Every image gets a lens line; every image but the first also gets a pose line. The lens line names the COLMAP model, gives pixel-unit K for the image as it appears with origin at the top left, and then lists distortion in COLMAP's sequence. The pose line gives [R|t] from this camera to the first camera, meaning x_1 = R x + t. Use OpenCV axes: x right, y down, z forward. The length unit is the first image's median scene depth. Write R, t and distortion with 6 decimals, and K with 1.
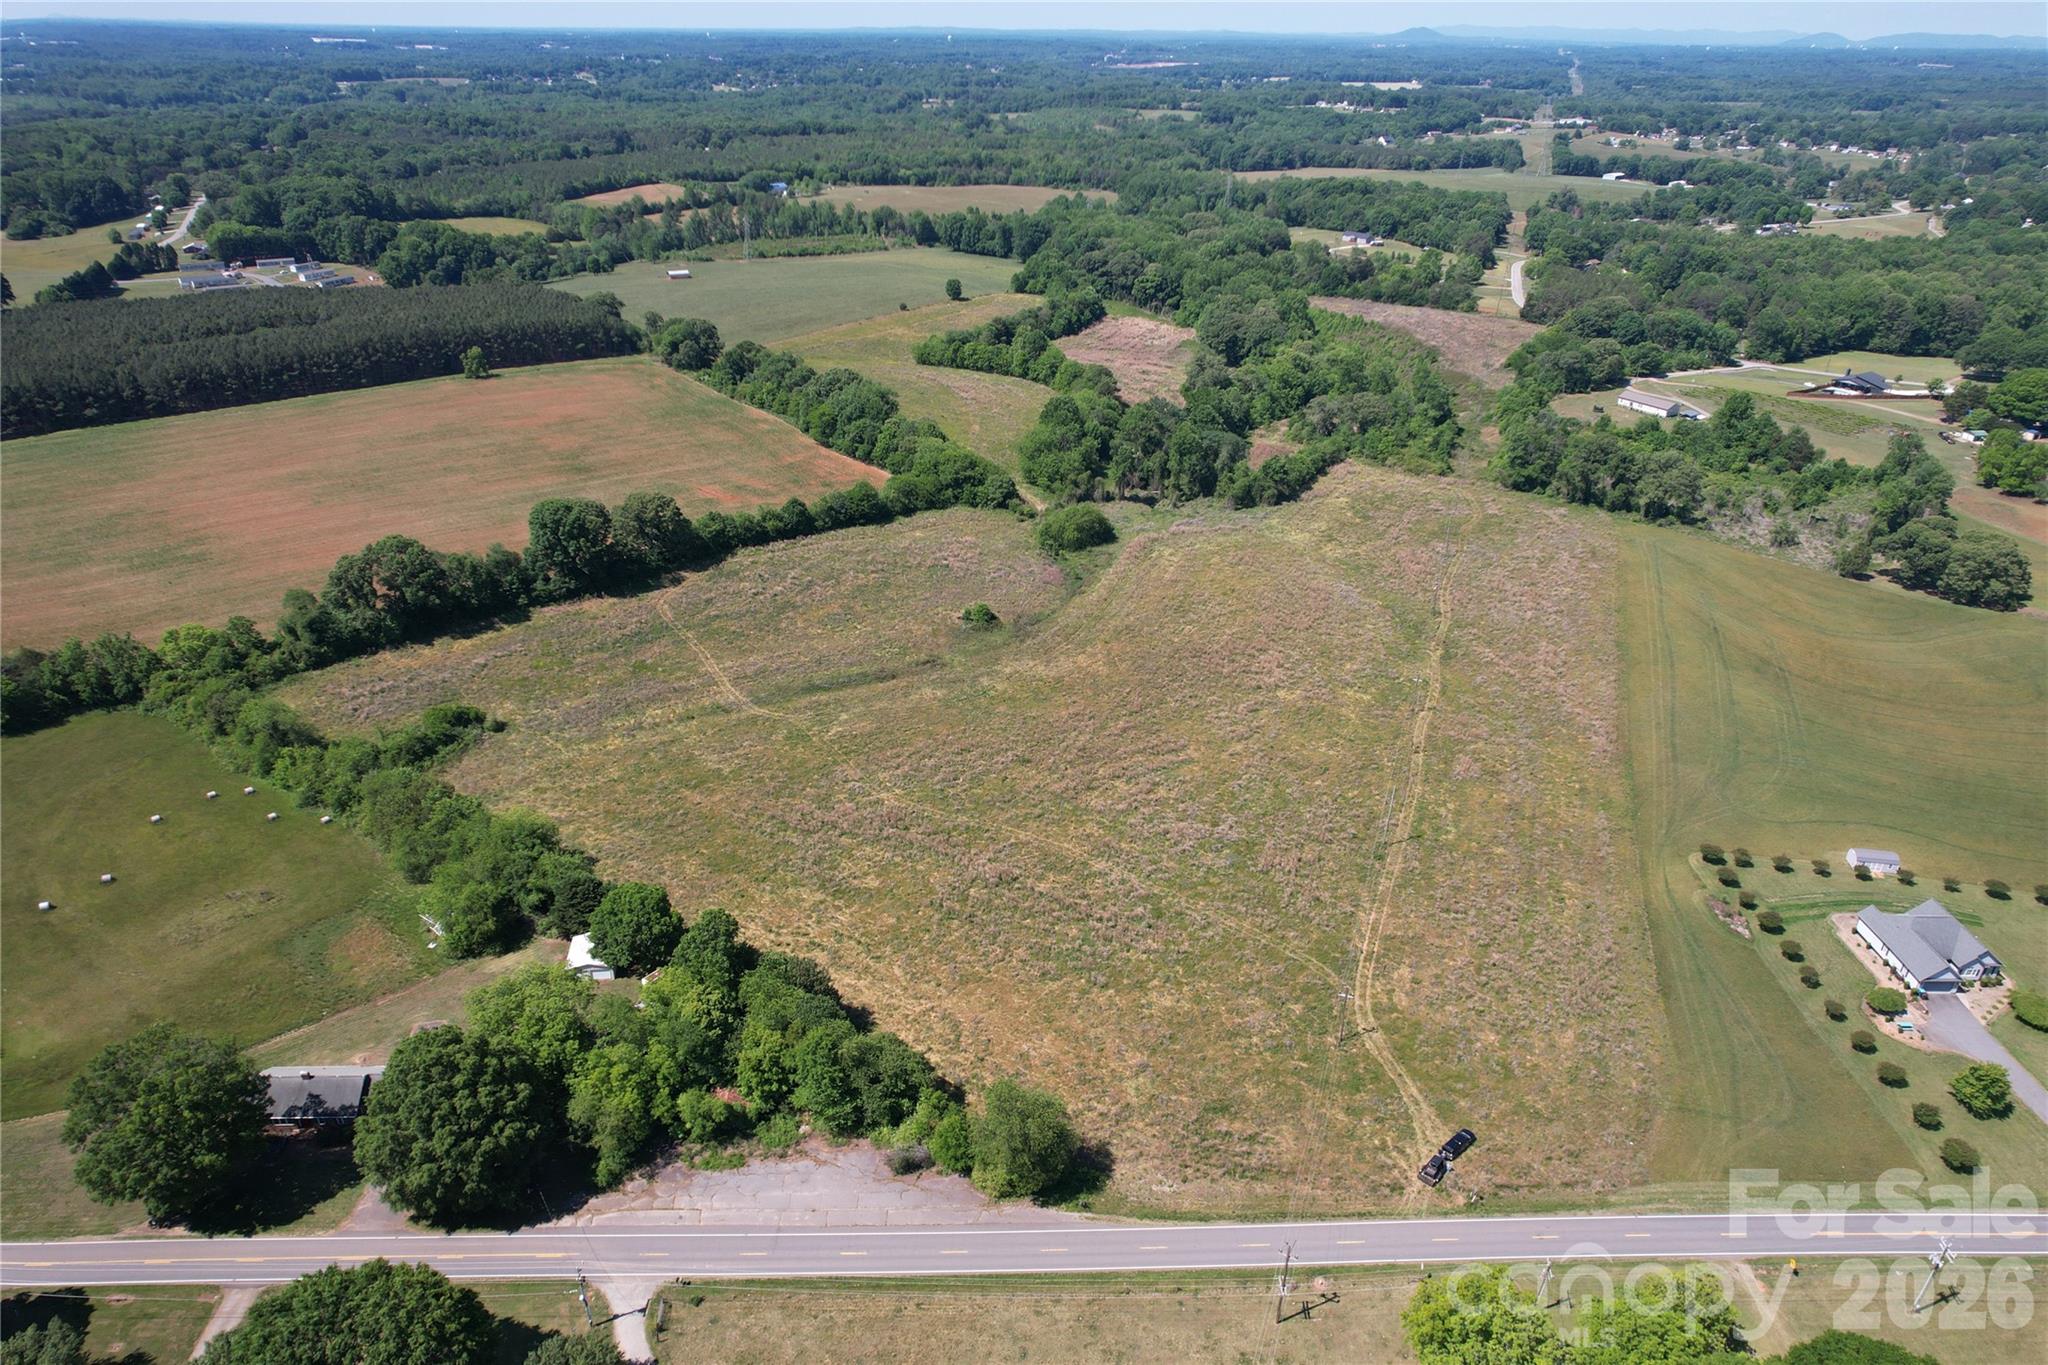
lens RADIAL K [[1310.9, 0, 1045.4], [0, 1310.9, 686.6], [0, 0, 1]] dist [-0.073961, 0.072100]
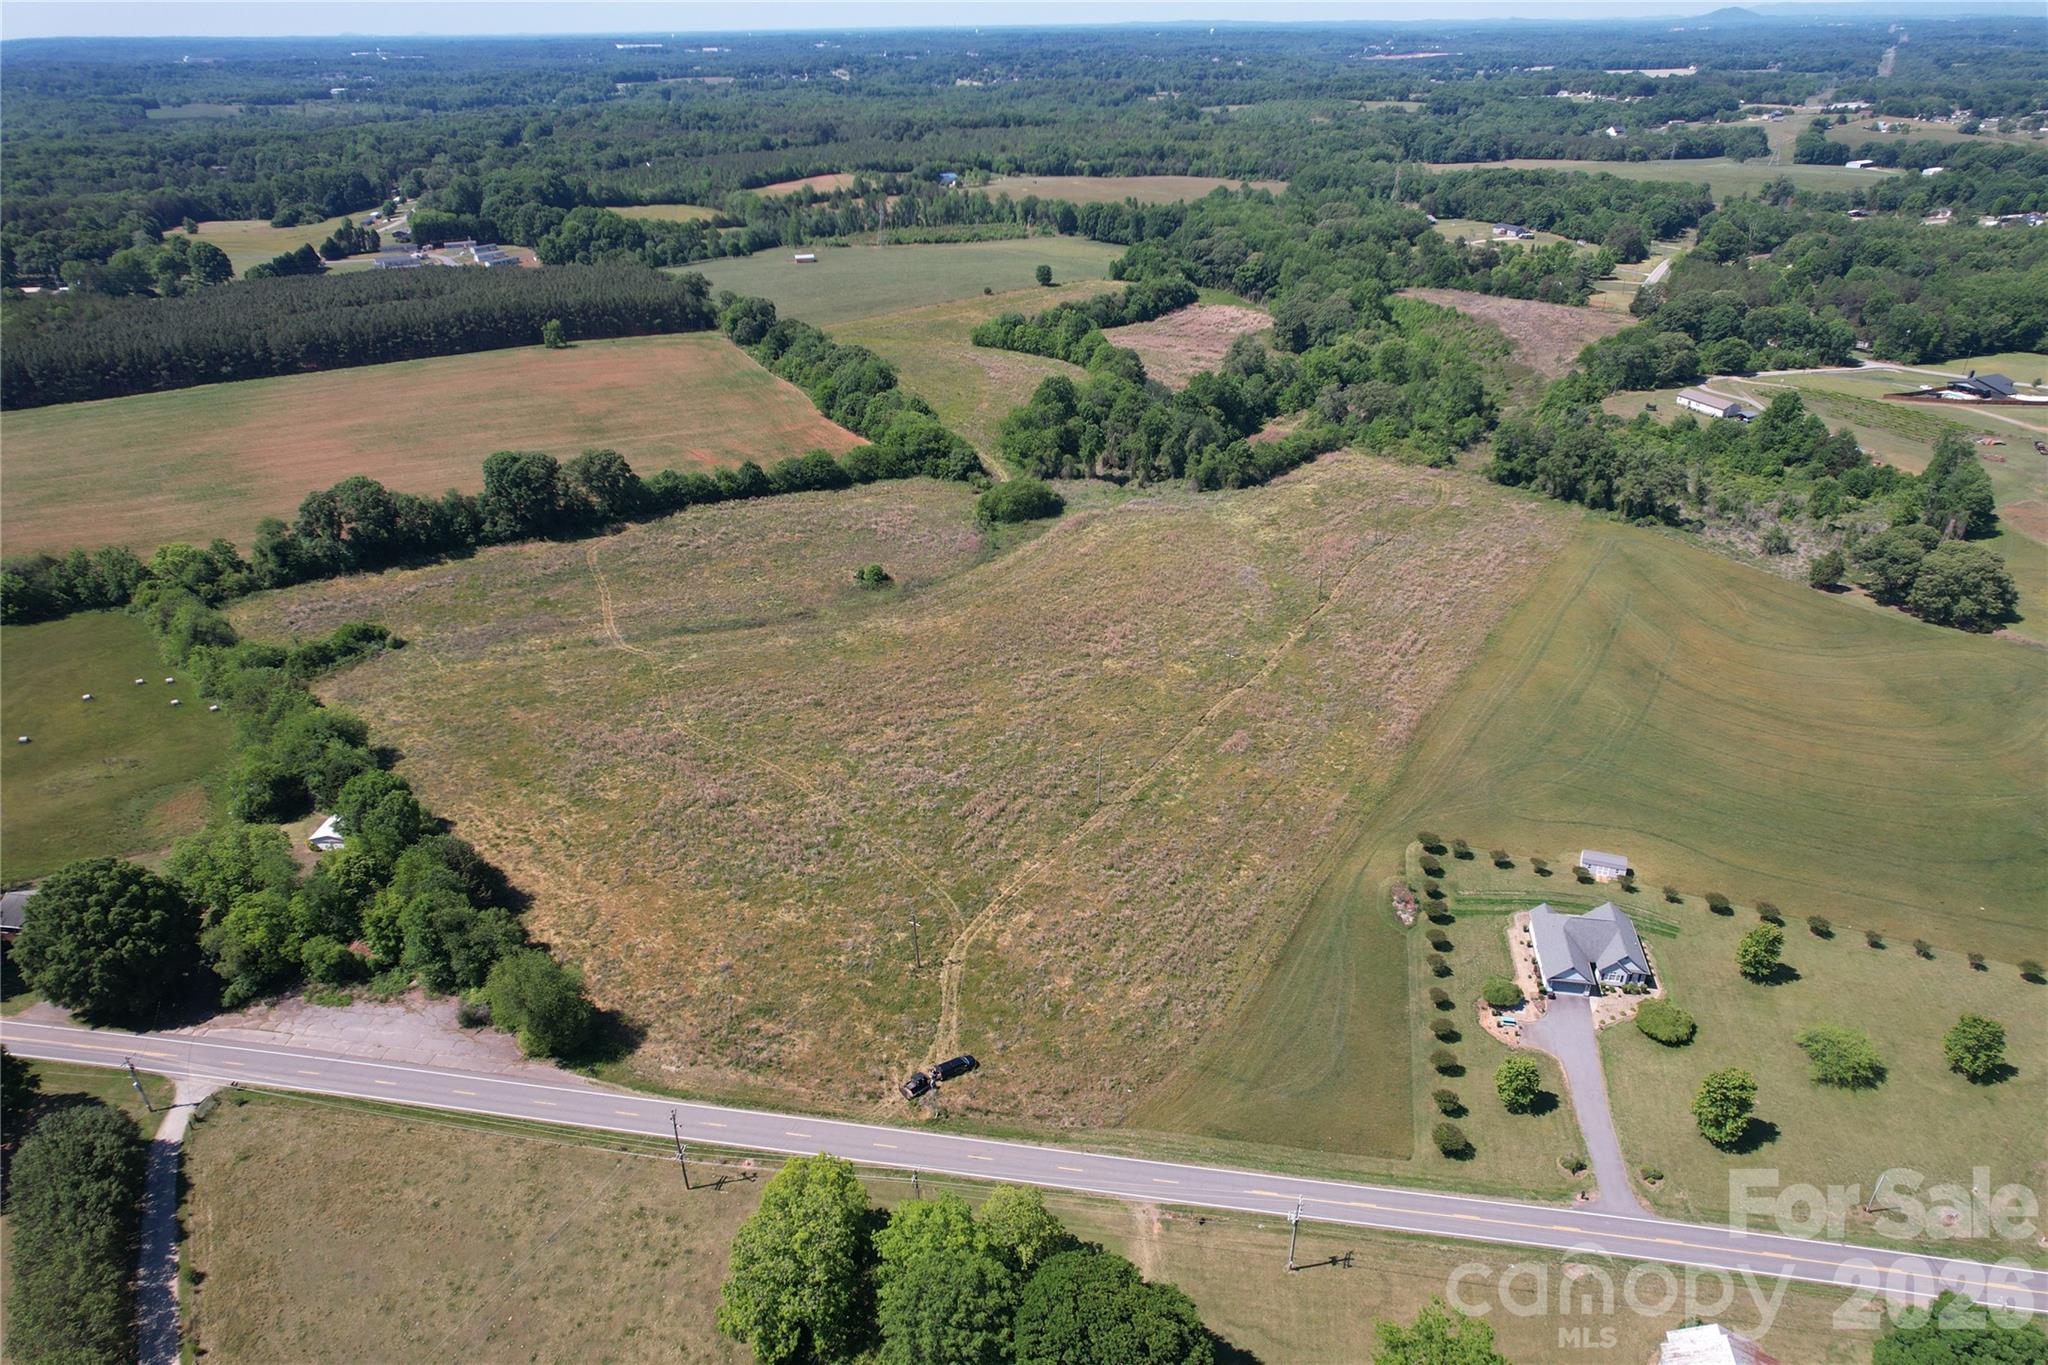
lens RADIAL K [[1310.9, 0, 1042.8], [0, 1310.9, 690.8], [0, 0, 1]] dist [-0.073961, 0.072100]
pose [[0.981407, 0.067713, -0.179596, 0.179786], [-0.066563, 0.997705, 0.012433, 0.010459], [0.180026, -0.000247, 0.983662, -0.007239]]
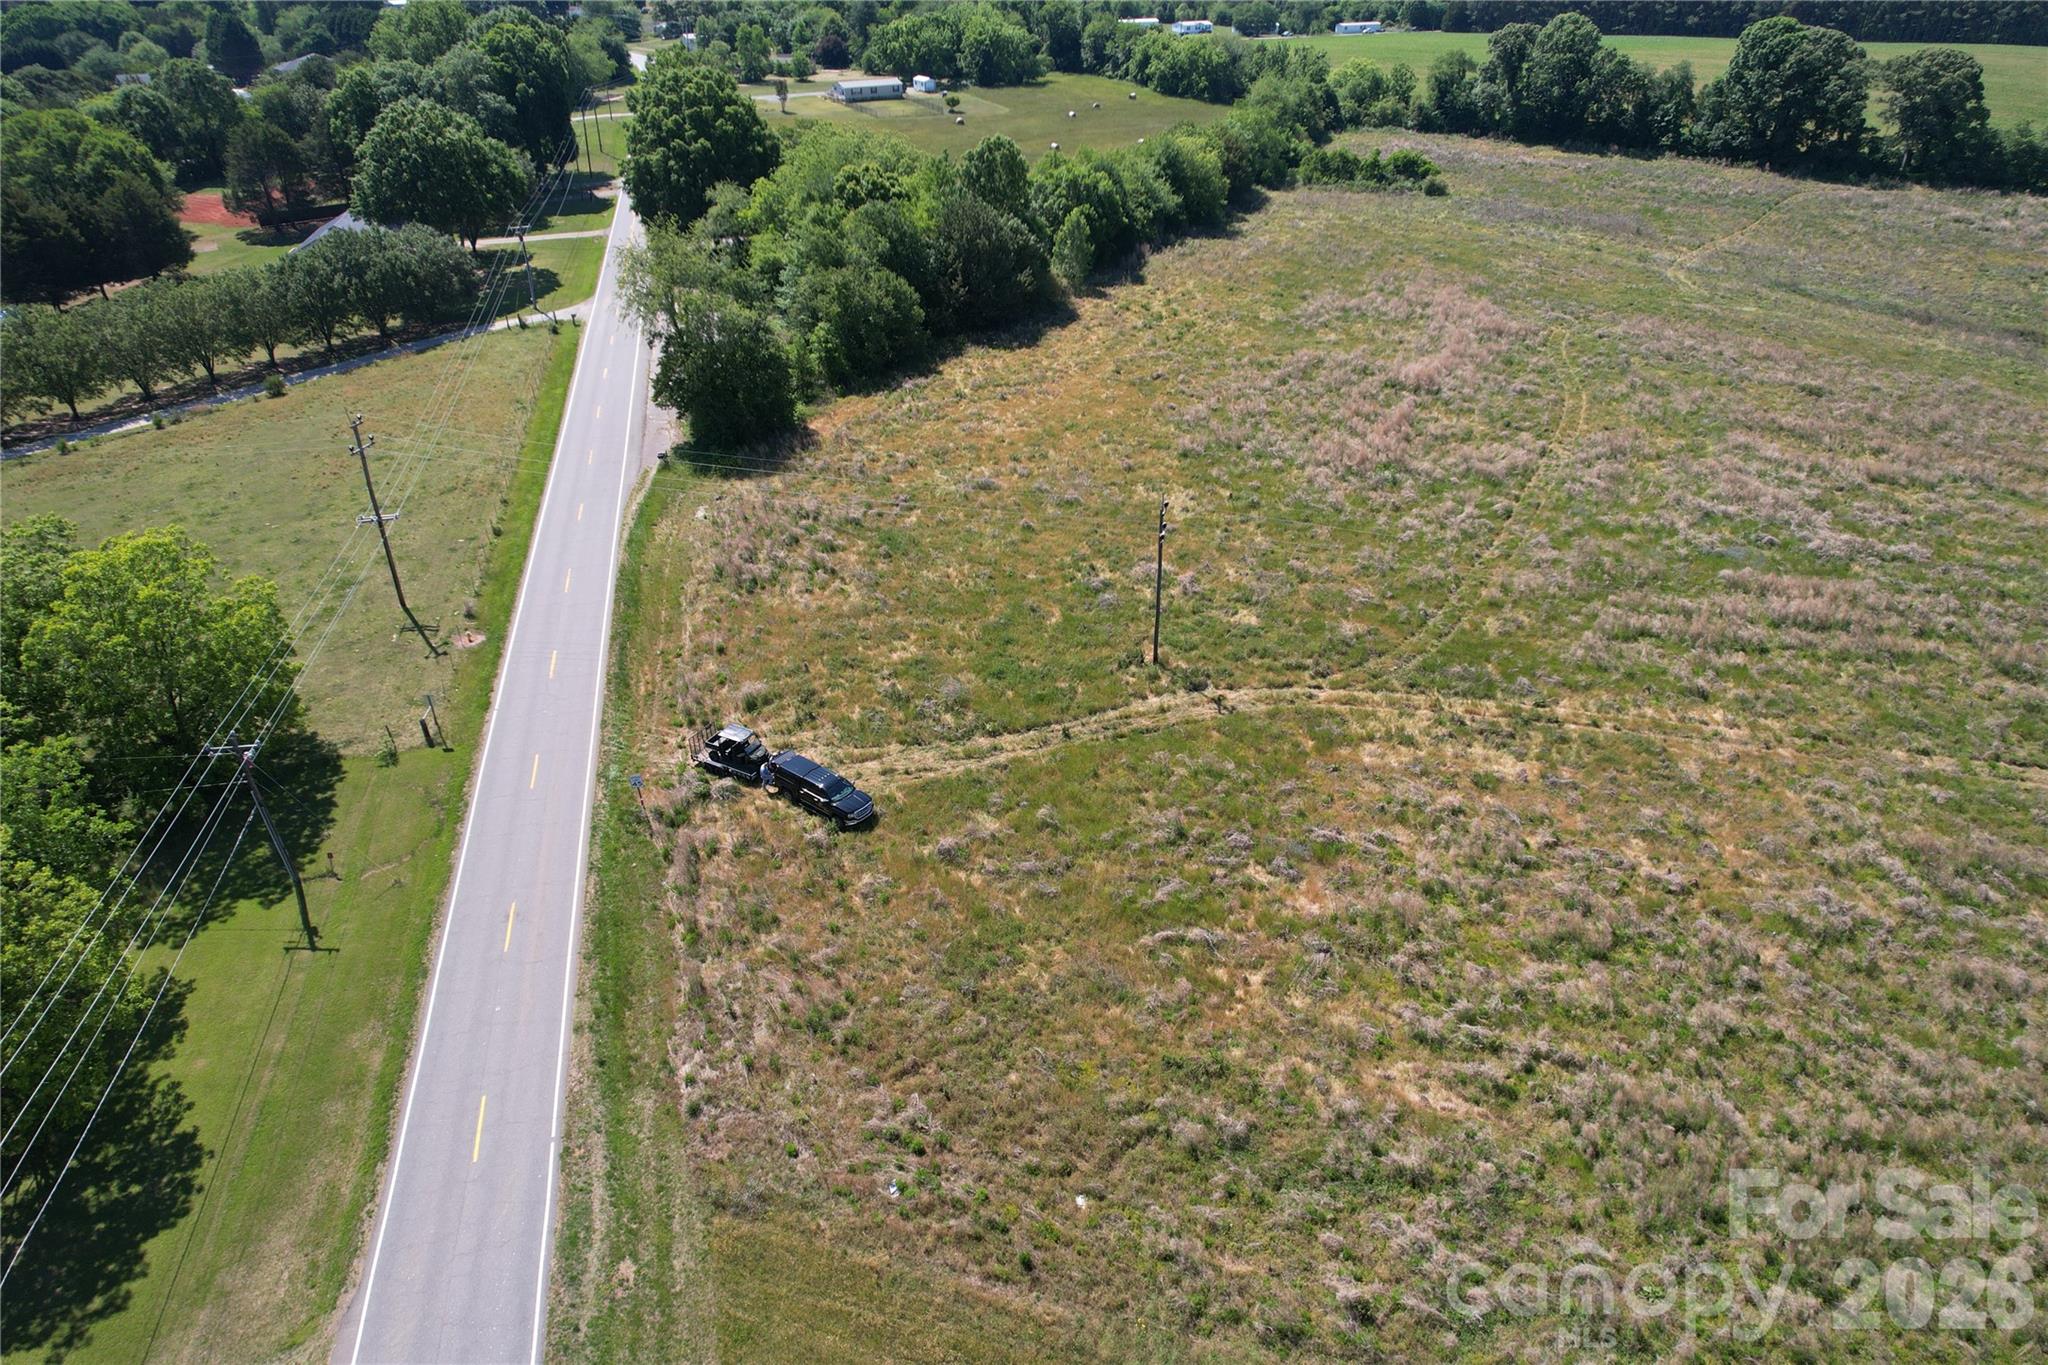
lens RADIAL K [[1310.9, 0, 1024.7], [0, 1310.9, 682.3], [0, 0, 1]] dist [-0.073961, 0.072100]
pose [[0.184714, 0.488907, -0.852555, 0.208836], [-0.439814, 0.816891, 0.373166, 0.050085], [0.878888, 0.306037, 0.365920, 0.291490]]
